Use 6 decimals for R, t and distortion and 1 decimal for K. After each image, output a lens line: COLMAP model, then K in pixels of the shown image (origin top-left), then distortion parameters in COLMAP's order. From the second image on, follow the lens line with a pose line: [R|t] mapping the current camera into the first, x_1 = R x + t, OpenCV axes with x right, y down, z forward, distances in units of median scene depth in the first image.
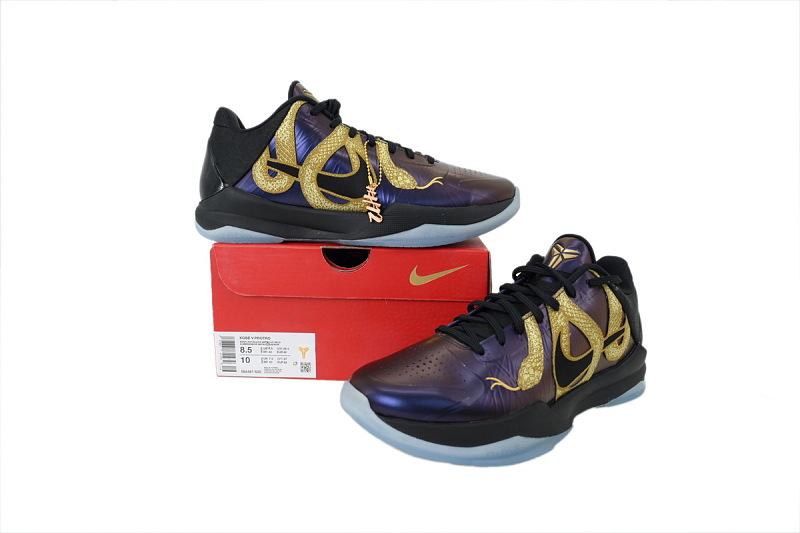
lens RADIAL K [[556.4, 0, 399.5], [0, 556.4, 269.0], [0, 0, 1]] dist [0.000215, 0.000122]
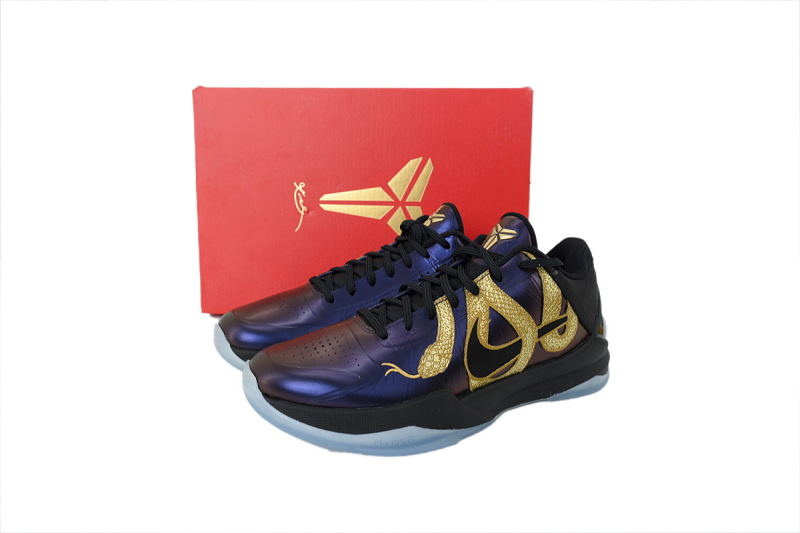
lens RADIAL K [[556.4, 0, 400.9], [0, 556.4, 264.2], [0, 0, 1]] dist [0.000215, 0.000122]
pose [[0.985042, 0.014726, -0.171686, 0.321596], [-0.010874, 0.999668, 0.023352, 0.002949], [0.171973, -0.021136, 0.984875, 0.065722]]
